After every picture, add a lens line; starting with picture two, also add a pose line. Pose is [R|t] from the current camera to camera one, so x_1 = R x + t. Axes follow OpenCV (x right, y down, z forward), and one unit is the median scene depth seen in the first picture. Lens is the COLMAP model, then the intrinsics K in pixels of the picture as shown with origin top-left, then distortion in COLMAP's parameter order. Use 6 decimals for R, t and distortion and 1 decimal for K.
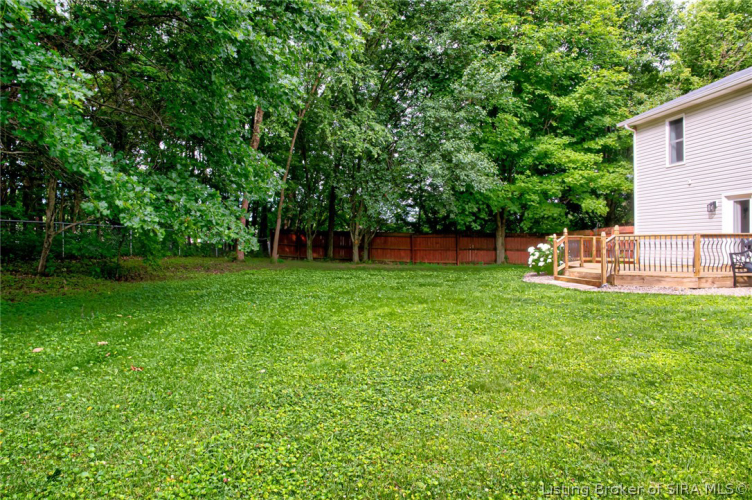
lens RADIAL K [[513.5, 0, 376.0], [0, 513.5, 250.0], [0, 0, 1]] dist [-0.082941, 0.092950]
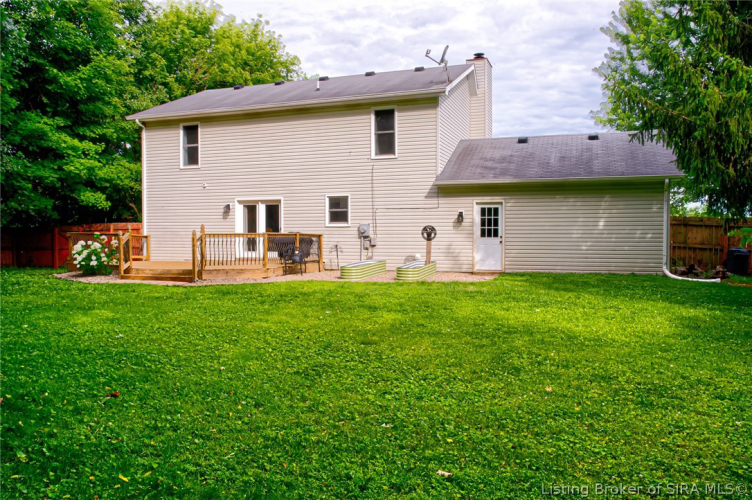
lens RADIAL K [[601.7, 0, 360.7], [0, 601.7, 236.5], [0, 0, 1]] dist [-0.000830, 0.002438]
pose [[0.488626, 0.007469, 0.872461, -0.314698], [0.007588, 0.999889, -0.012809, -0.002168], [-0.872460, 0.012879, 0.488515, 0.050419]]
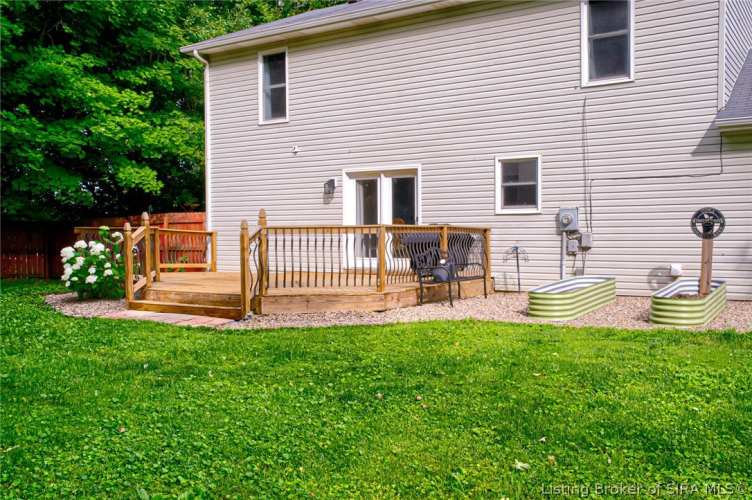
lens RADIAL K [[720.6, 0, 376.0], [0, 720.6, 250.0], [0, 0, 1]] dist [-0.006103, 0.016111]
pose [[0.661766, -0.011744, 0.749618, -0.031120], [0.009431, 0.999929, 0.007339, -0.004468], [-0.749651, 0.002213, 0.661830, 0.240604]]
